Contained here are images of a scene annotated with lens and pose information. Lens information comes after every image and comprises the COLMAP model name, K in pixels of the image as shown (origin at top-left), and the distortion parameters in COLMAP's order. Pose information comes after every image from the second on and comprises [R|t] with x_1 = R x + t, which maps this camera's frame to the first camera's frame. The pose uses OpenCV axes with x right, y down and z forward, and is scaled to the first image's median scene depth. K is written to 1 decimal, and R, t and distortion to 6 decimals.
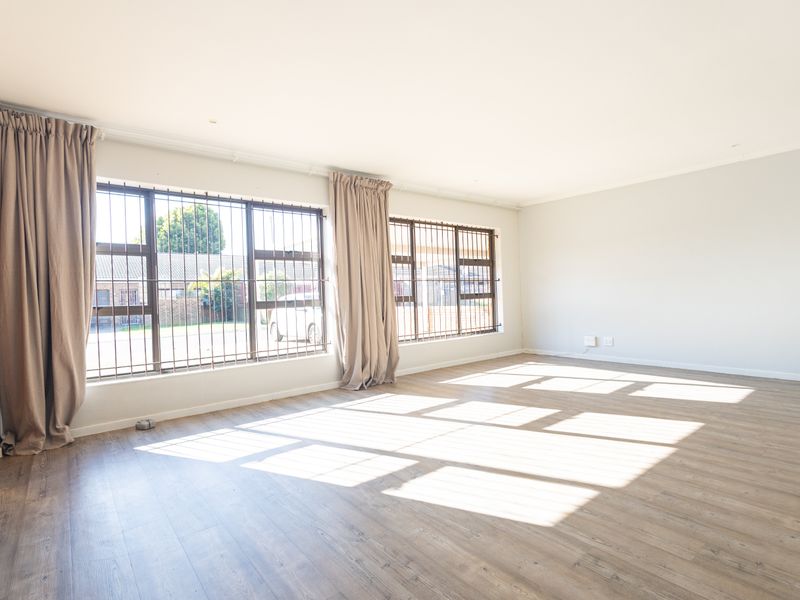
lens RADIAL K [[407.9, 0, 410.1], [0, 407.9, 299.7], [0, 0, 1]] dist [0.013514, -0.000807]
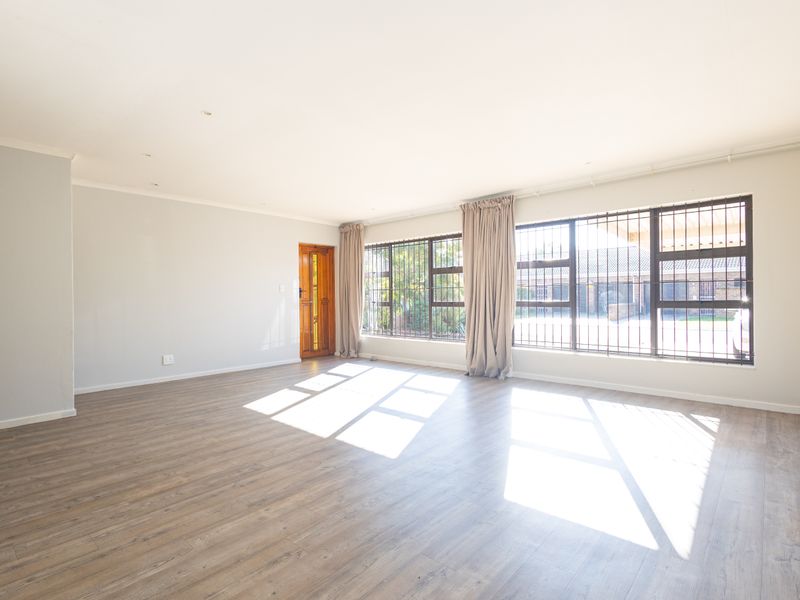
lens RADIAL K [[417.0, 0, 396.8], [0, 417.0, 299.2], [0, 0, 1]] dist [0.010737, -0.006297]
pose [[0.153999, 0.034743, -0.987460, 1.479404], [-0.003308, 0.999394, 0.034647, -0.077105], [0.988066, -0.002069, 0.154020, 0.788687]]
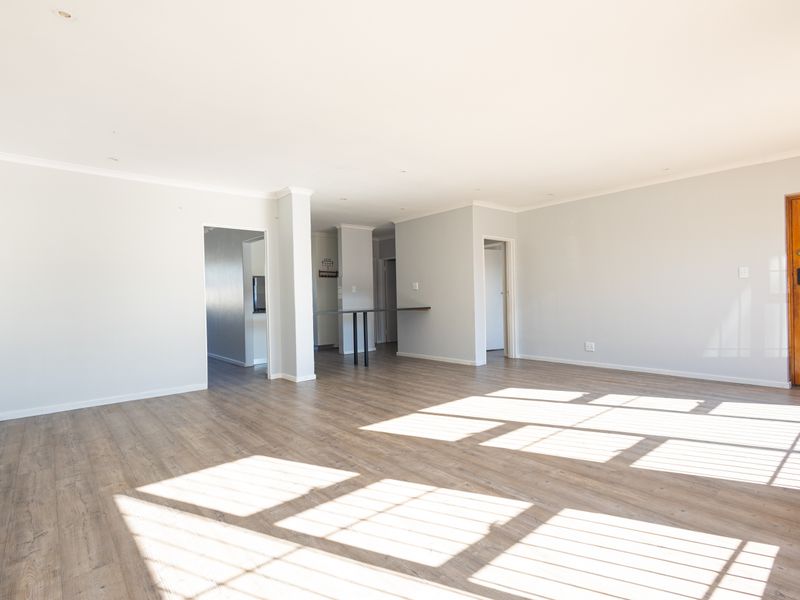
lens RADIAL K [[415.2, 0, 400.6], [0, 415.2, 290.6], [0, 0, 1]] dist [0.010107, -0.000028]
pose [[-0.998357, 0.052454, -0.023071, 0.556811], [0.052643, 0.998584, -0.007664, -0.046516], [0.022636, -0.008866, -0.999704, 1.926870]]
